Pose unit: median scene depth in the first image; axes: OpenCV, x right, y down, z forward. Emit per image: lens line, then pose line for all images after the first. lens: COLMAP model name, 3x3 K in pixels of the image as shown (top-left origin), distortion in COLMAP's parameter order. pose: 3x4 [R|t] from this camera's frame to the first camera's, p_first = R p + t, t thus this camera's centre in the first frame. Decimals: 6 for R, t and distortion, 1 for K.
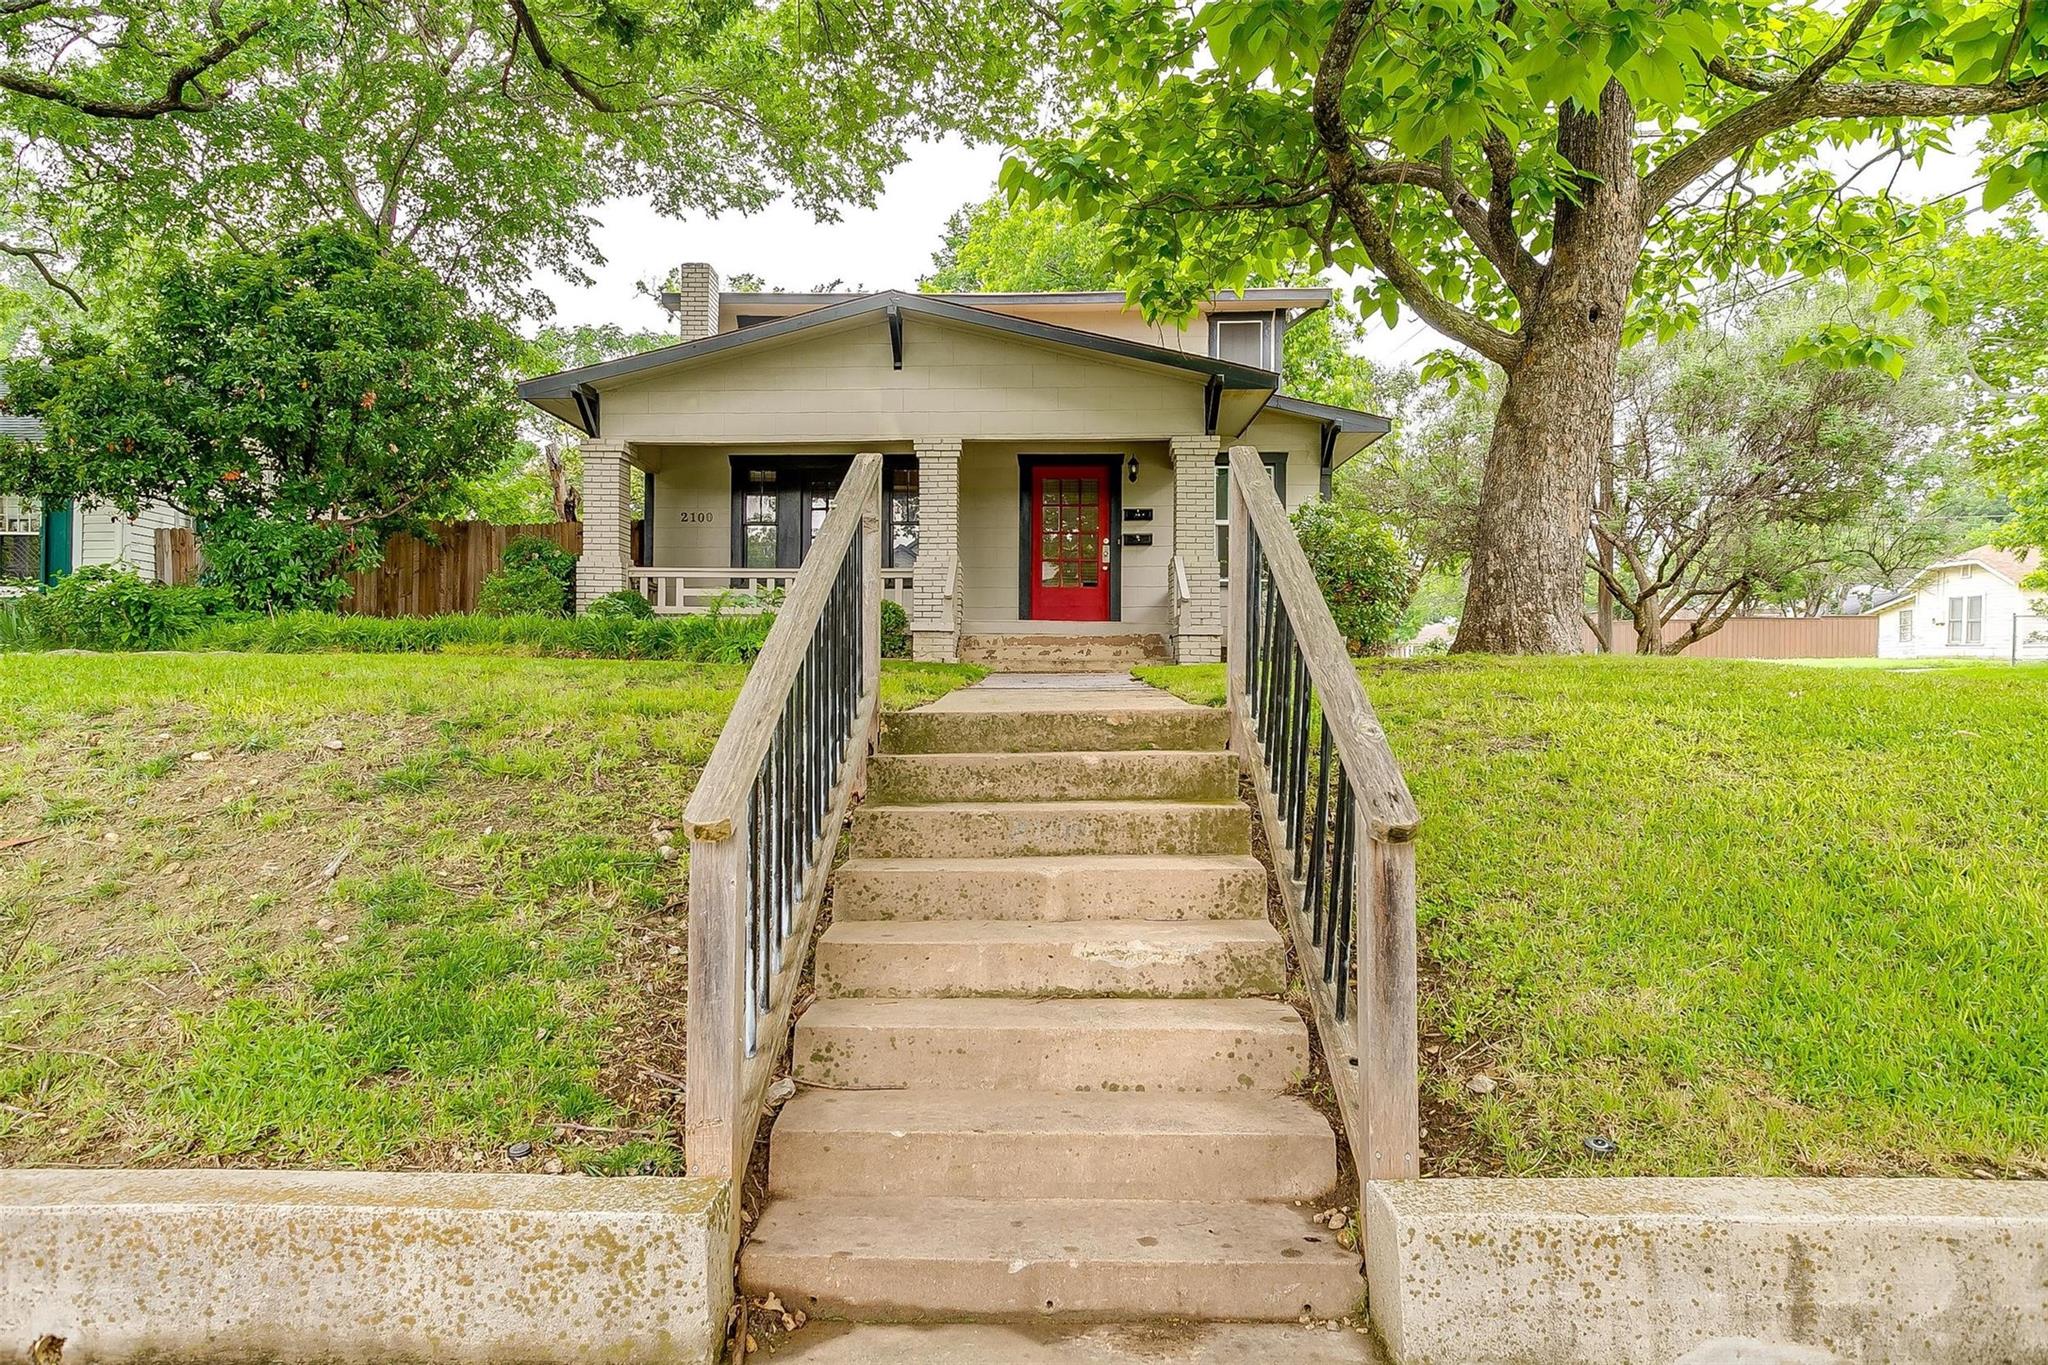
lens RADIAL K [[1337.5, 0, 998.0], [0, 1337.5, 734.7], [0, 0, 1]] dist [-0.008408, -0.000809]
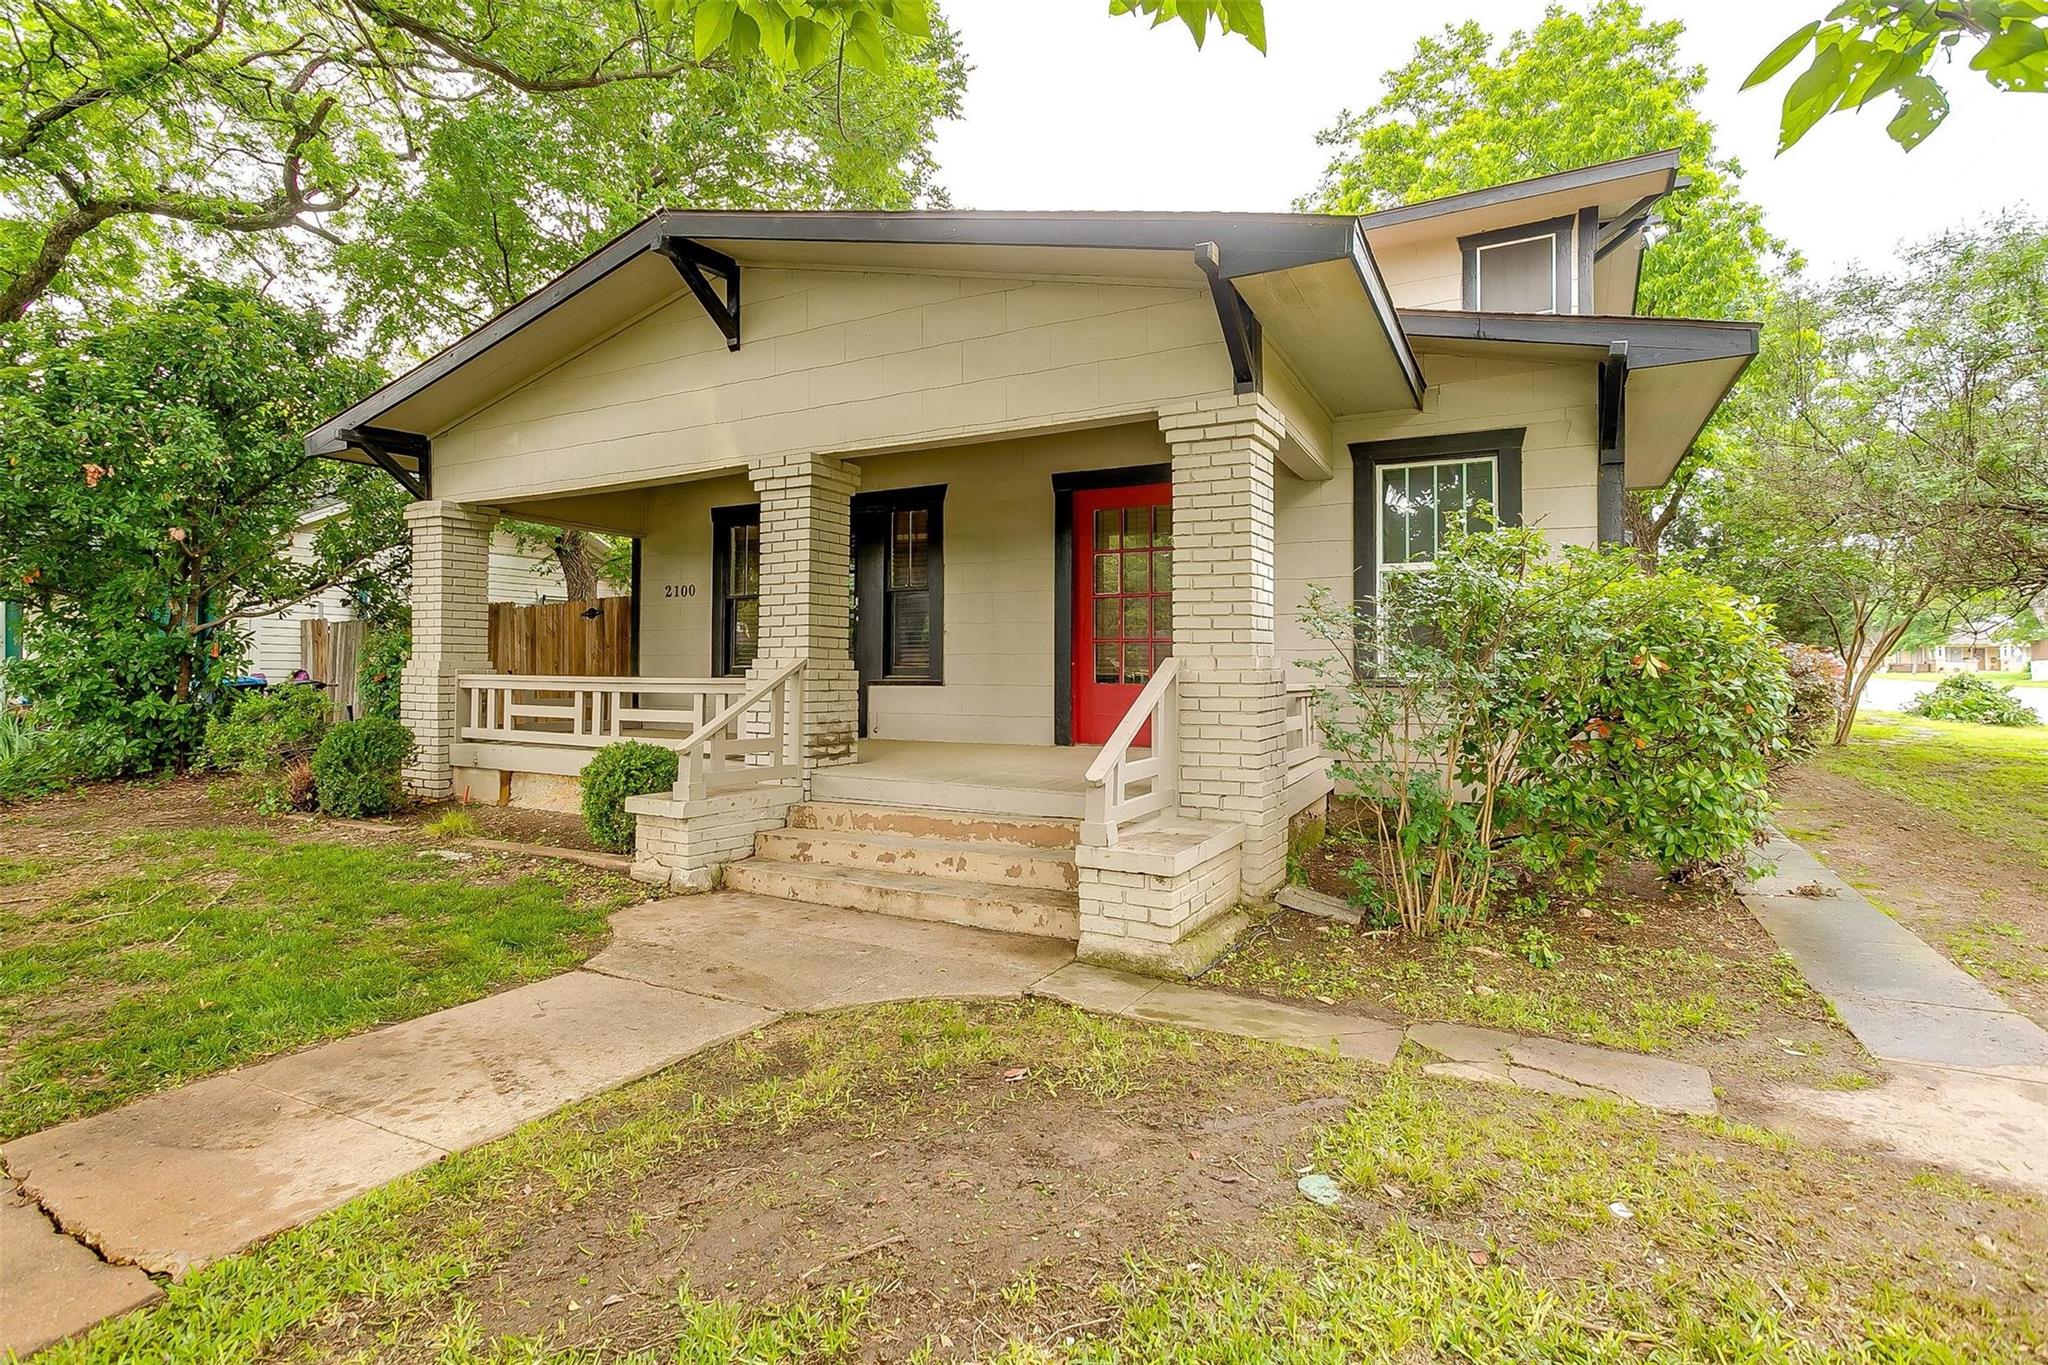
lens RADIAL K [[1007.8, 0, 1014.5], [0, 1007.8, 669.2], [0, 0, 1]] dist [-0.043943, 0.033201]
pose [[0.901367, -0.001750, -0.433053, 0.231957], [-0.017096, 0.999068, -0.039622, -0.113480], [0.432719, 0.043117, 0.900497, 0.652359]]
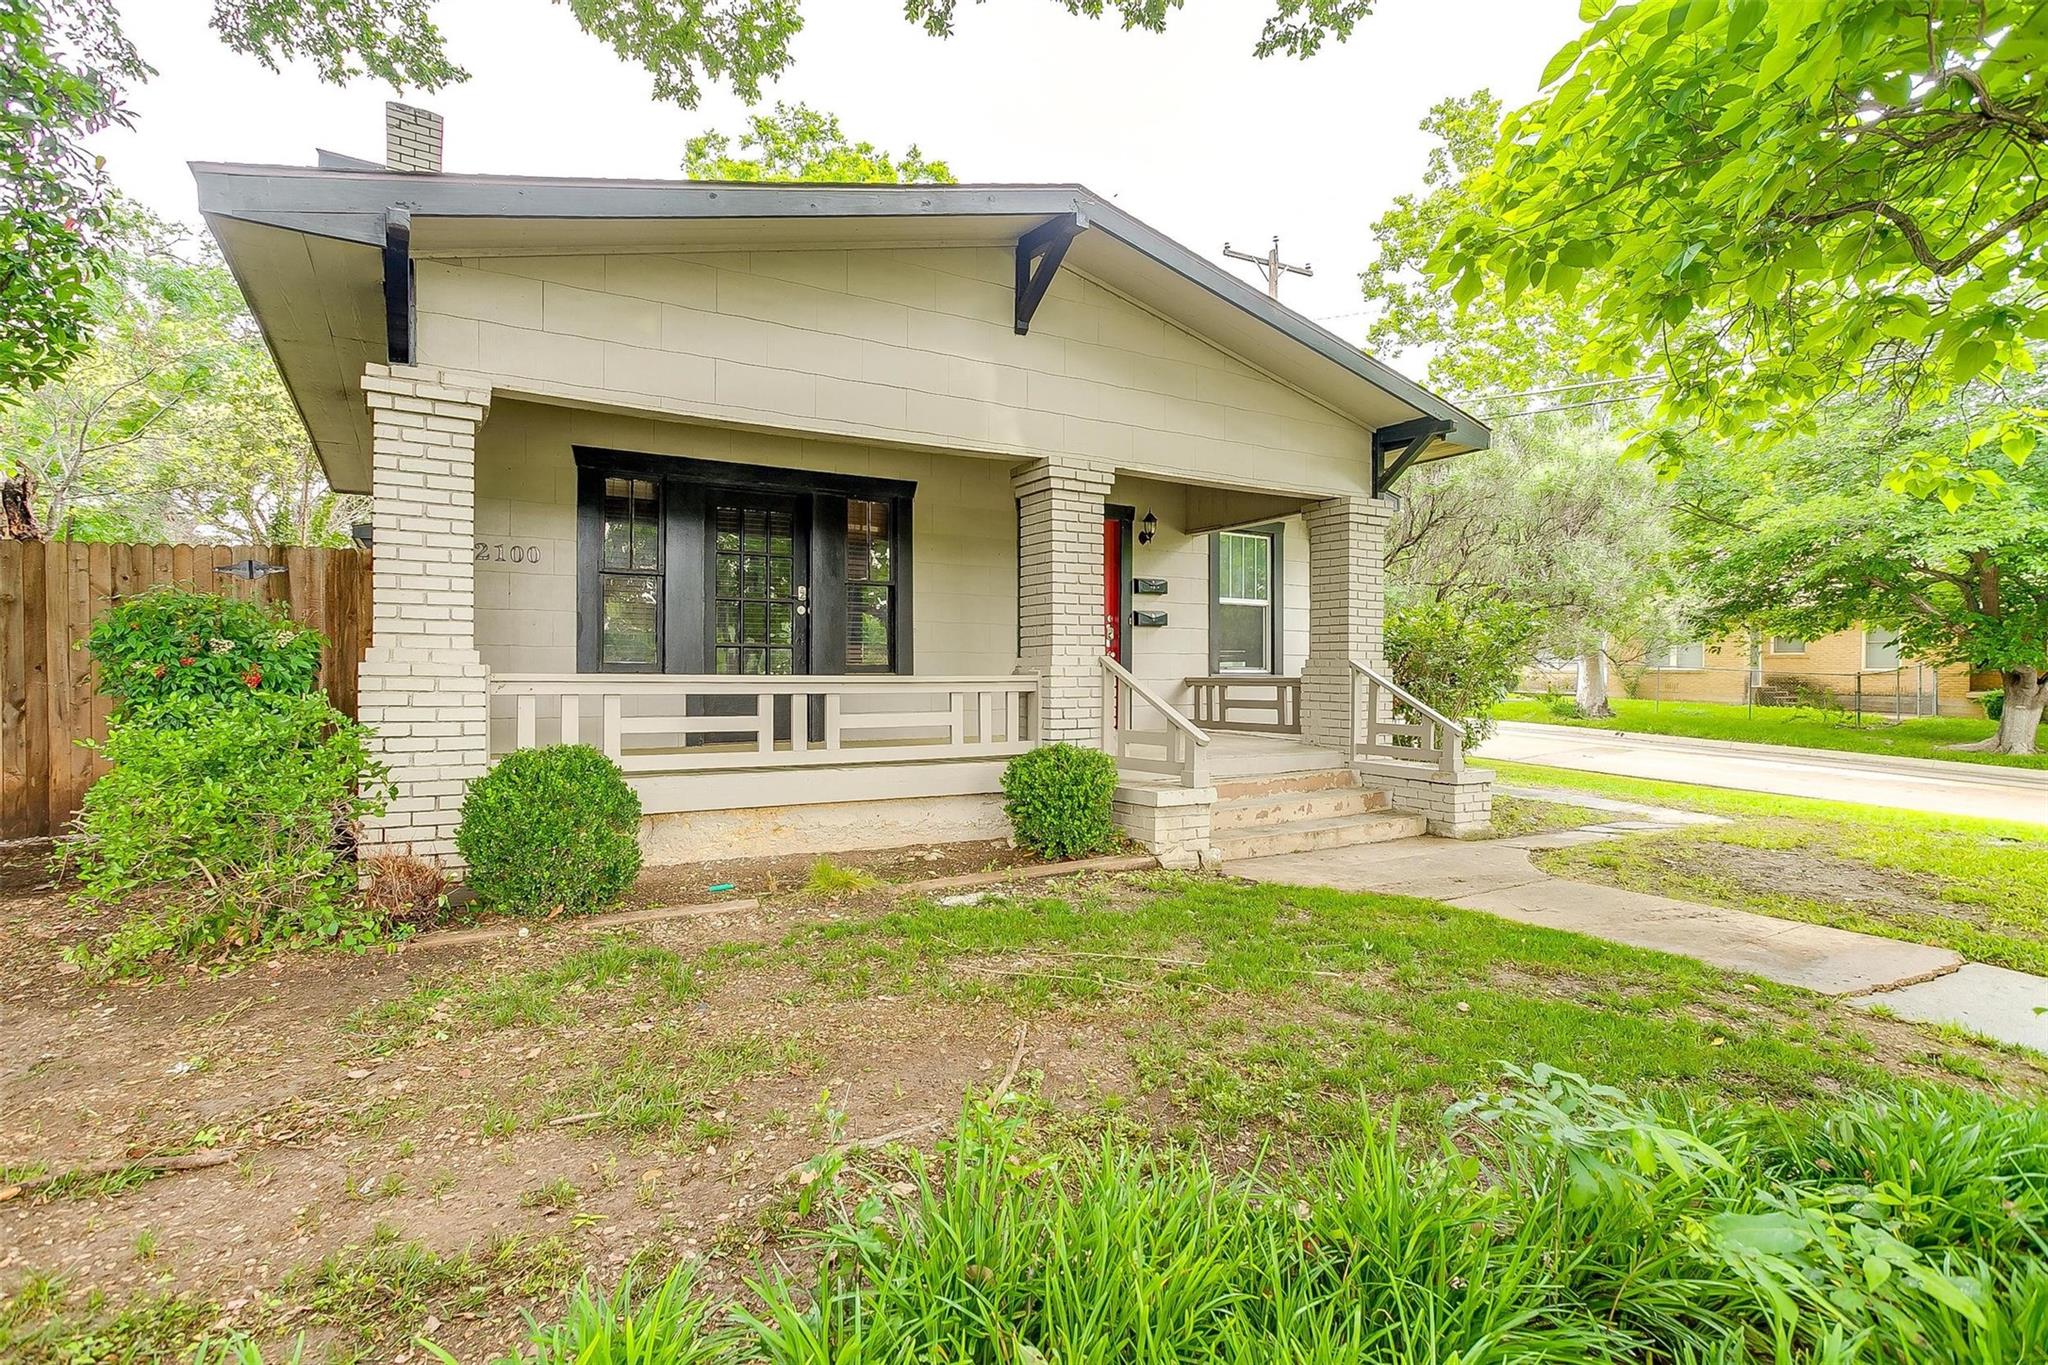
lens RADIAL K [[1004.4, 0, 1027.7], [0, 1004.4, 688.7], [0, 0, 1]] dist [-0.053886, 0.033431]
pose [[0.827525, -0.011761, 0.561306, -0.316816], [0.024616, 0.999579, -0.015346, -0.112489], [-0.560890, 0.026516, 0.827466, 0.641253]]
